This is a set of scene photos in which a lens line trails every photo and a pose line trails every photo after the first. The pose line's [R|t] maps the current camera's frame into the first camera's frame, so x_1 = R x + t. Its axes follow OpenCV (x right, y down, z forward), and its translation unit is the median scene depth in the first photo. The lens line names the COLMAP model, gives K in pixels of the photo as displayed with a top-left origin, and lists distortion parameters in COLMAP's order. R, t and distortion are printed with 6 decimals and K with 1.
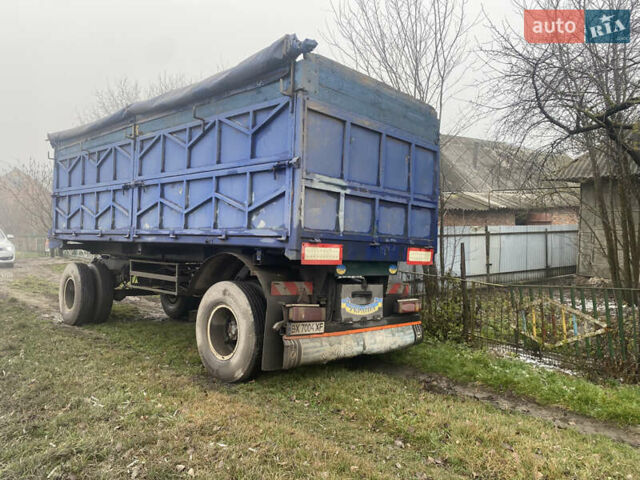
lens RADIAL K [[488.3, 0, 320.0], [0, 488.3, 240.0], [0, 0, 1]] dist [0.056600, -0.109946]
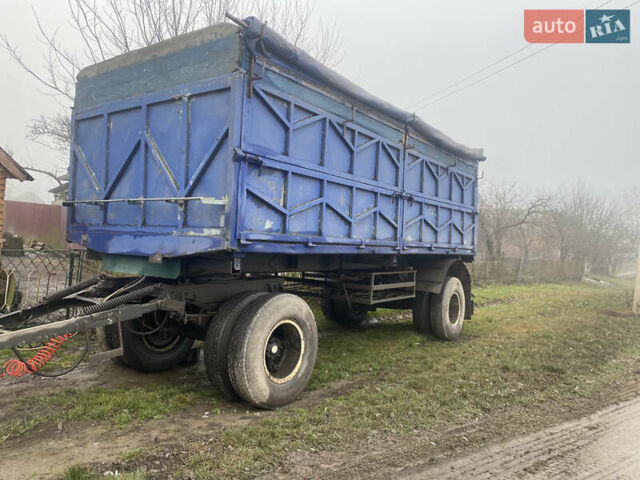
lens RADIAL K [[488.3, 0, 320.0], [0, 488.3, 240.0], [0, 0, 1]] dist [0.056600, -0.109946]
pose [[-0.149700, -0.031594, 0.988227, -1.233981], [-0.056872, 0.998110, 0.023295, -0.035332], [-0.987094, -0.052716, -0.151214, 1.221481]]
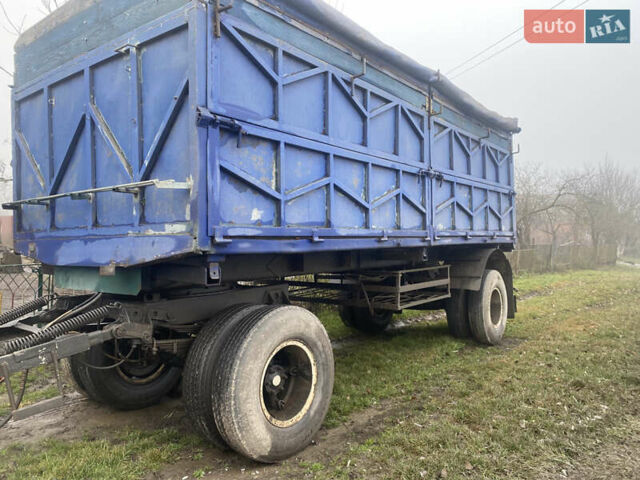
lens RADIAL K [[488.3, 0, 320.0], [0, 488.3, 240.0], [0, 0, 1]] dist [0.056600, -0.109946]
pose [[-0.116918, -0.025565, 0.992813, -1.071499], [0.002090, 0.999660, 0.025988, -0.024811], [-0.993139, 0.005113, -0.116824, 1.187751]]
